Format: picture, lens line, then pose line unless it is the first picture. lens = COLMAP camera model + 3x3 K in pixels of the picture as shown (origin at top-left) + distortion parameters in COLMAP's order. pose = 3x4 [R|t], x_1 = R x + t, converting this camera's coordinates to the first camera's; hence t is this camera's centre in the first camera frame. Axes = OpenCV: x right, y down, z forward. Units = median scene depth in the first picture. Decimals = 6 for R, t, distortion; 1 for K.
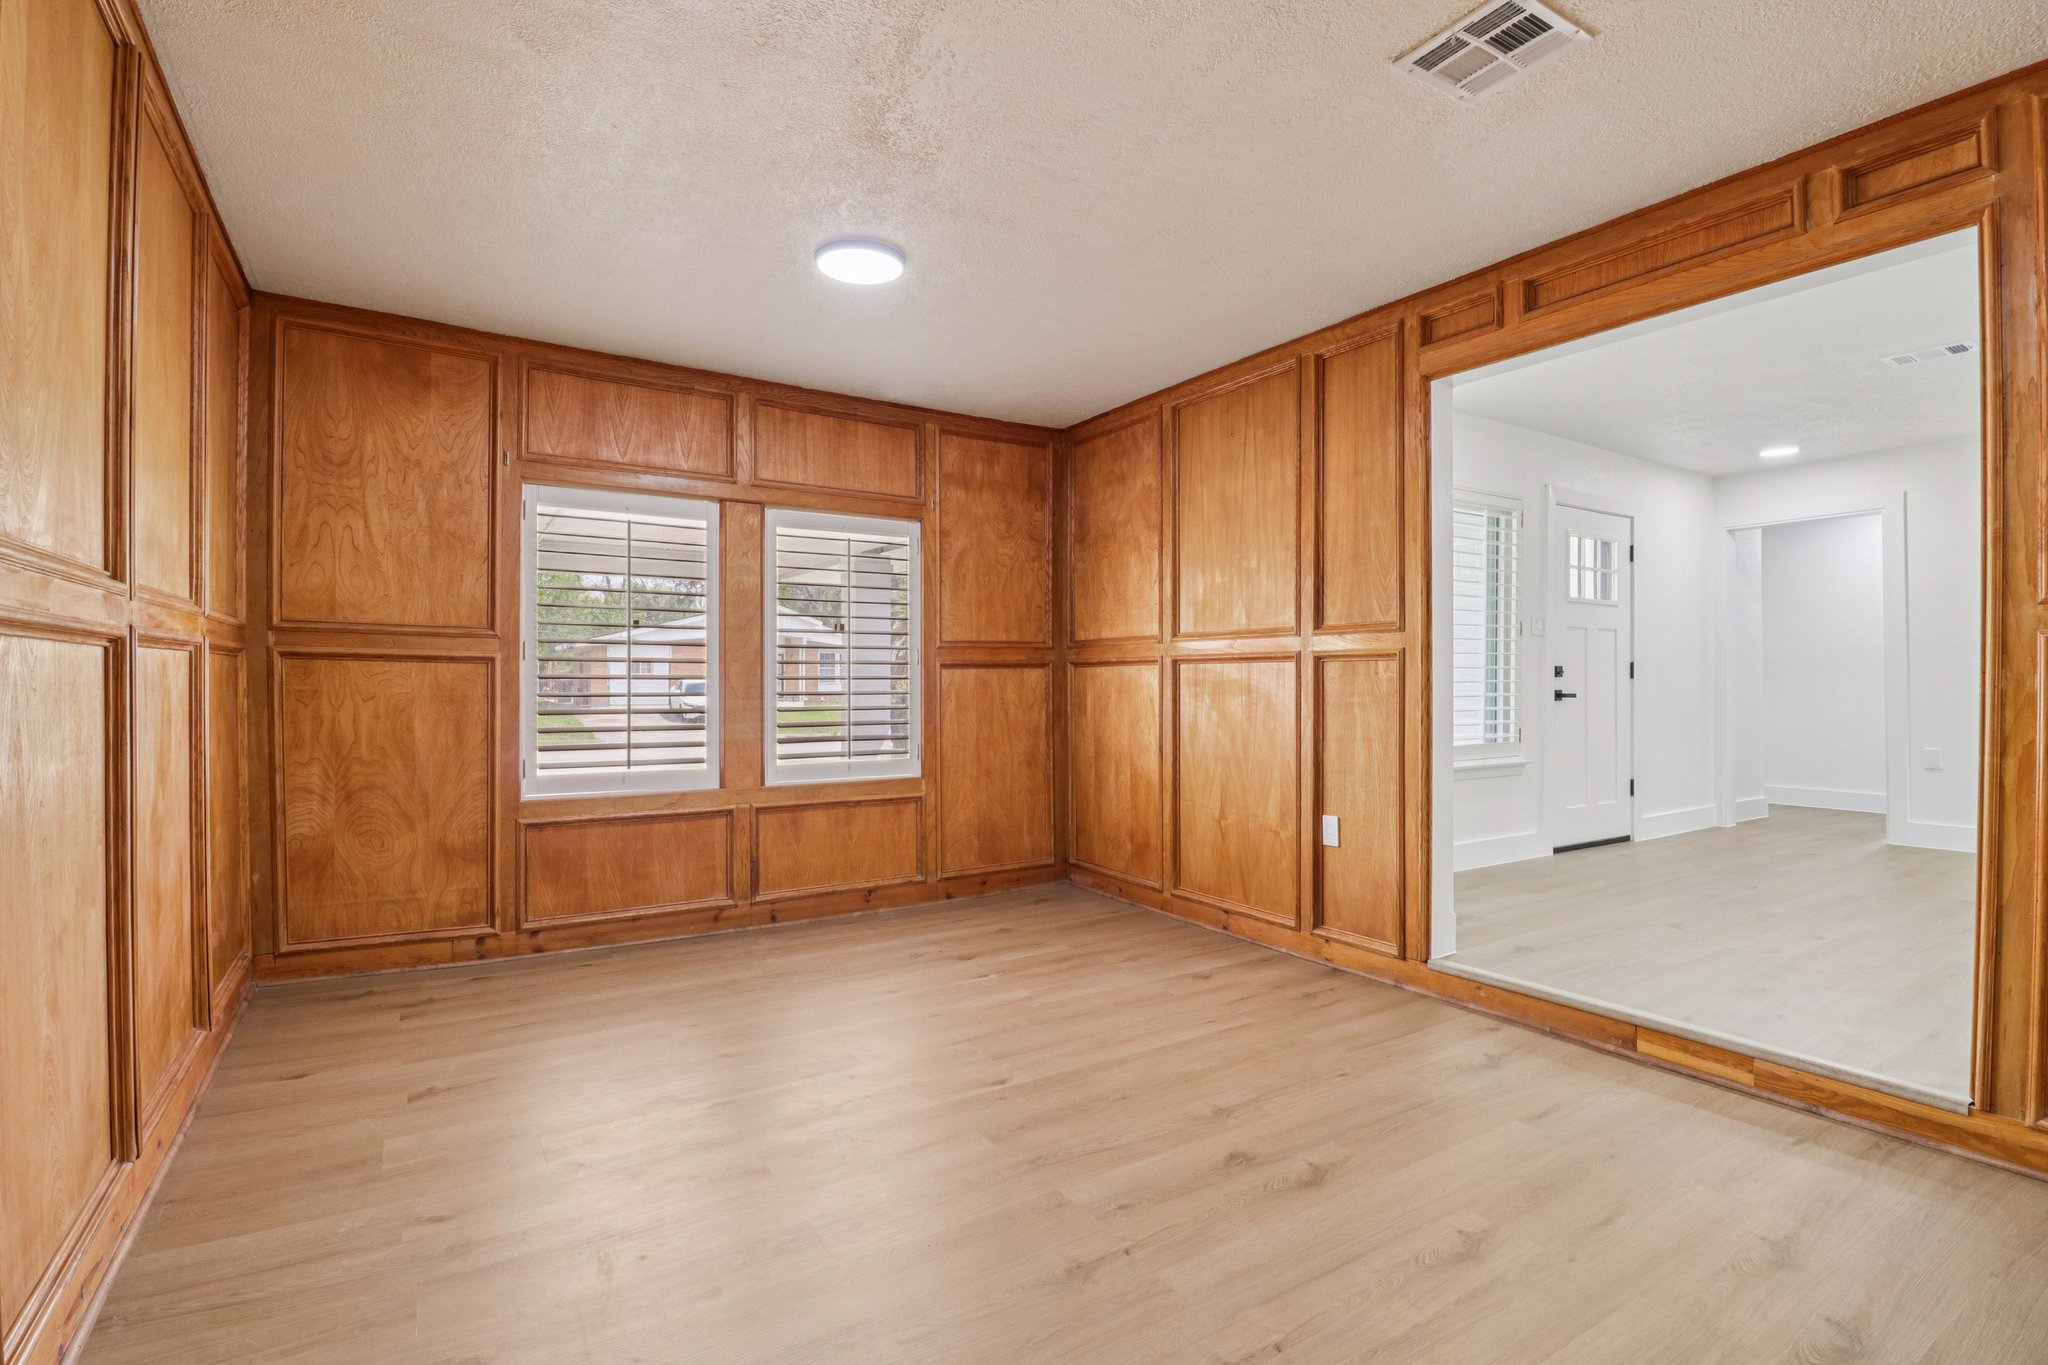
lens RADIAL K [[961.7, 0, 1017.1], [0, 961.7, 671.8], [0, 0, 1]] dist [0.000144, -0.008250]
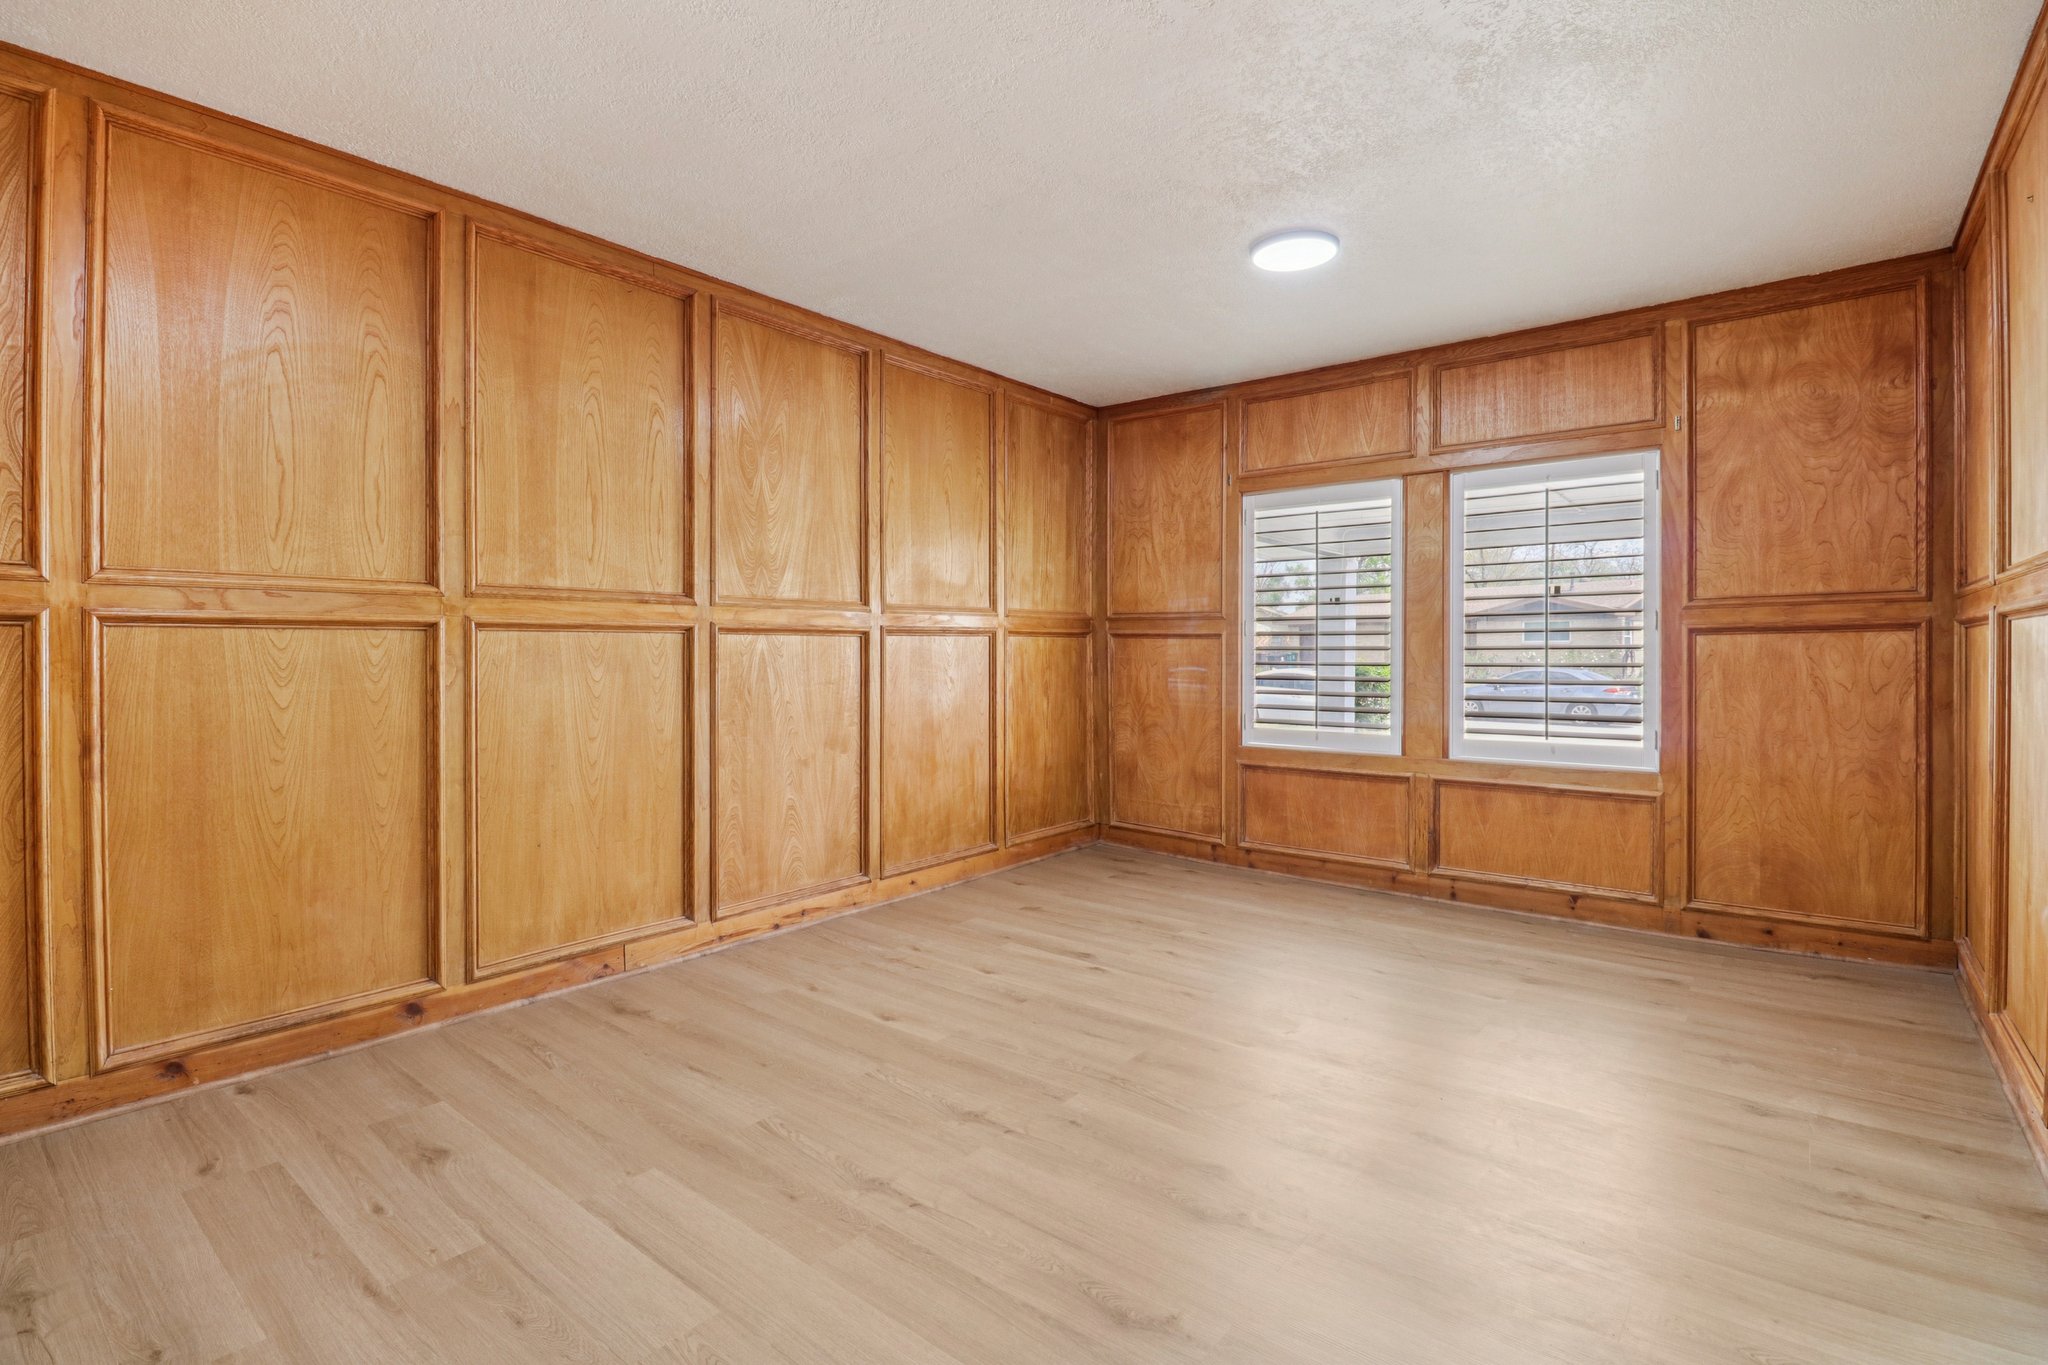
lens RADIAL K [[961.7, 0, 1004.4], [0, 961.7, 651.2], [0, 0, 1]] dist [0.000144, -0.008250]
pose [[0.313842, -0.002138, -0.949473, 0.540869], [0.011422, 0.999934, 0.001524, 0.002617], [0.949406, -0.011323, 0.313846, 0.272601]]
